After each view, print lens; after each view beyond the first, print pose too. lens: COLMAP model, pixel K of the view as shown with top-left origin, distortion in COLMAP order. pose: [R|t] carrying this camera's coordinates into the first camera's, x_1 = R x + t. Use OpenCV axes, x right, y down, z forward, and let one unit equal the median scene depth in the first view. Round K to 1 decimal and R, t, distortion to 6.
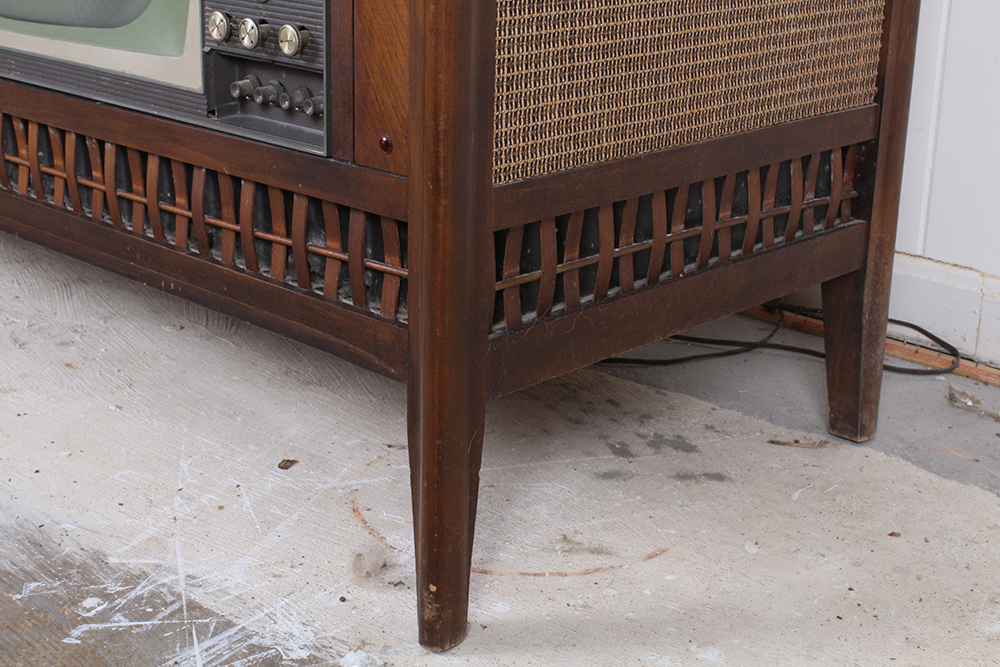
lens RADIAL K [[1536.4, 0, 500.0], [0, 1536.4, 333.5], [0, 0, 1]] dist [-0.014267, 0.076197]
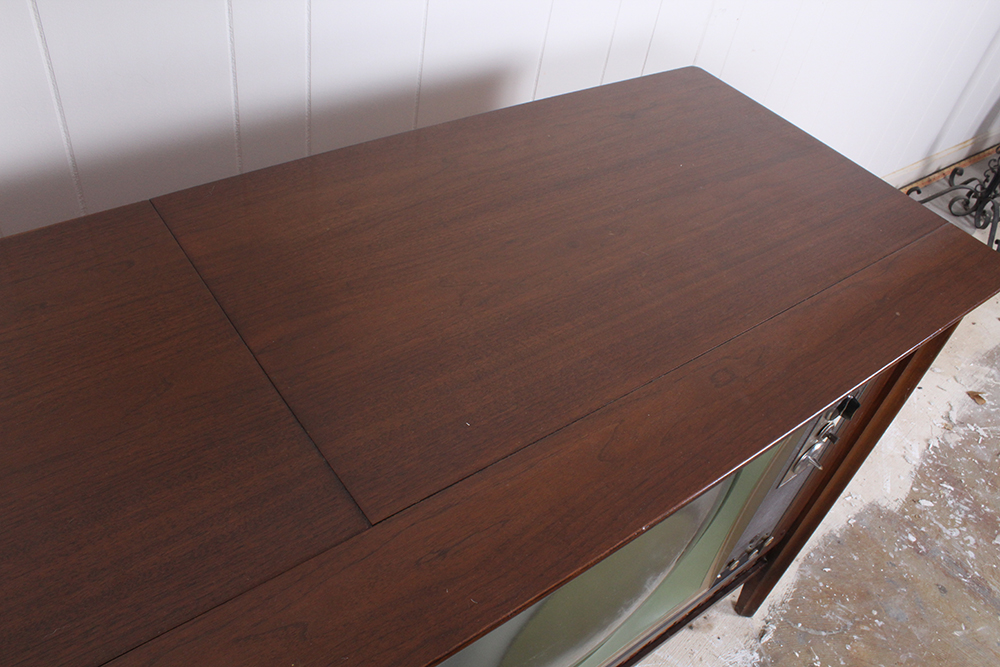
lens RADIAL K [[830.7, 0, 500.0], [0, 830.7, 333.5], [0, 0, 1]] dist [-0.168799, 0.144361]
pose [[0.167237, -0.683037, 0.710980, -0.824930], [0.194918, 0.729808, 0.655276, -1.250721], [-0.966457, 0.028997, 0.255187, 1.001427]]
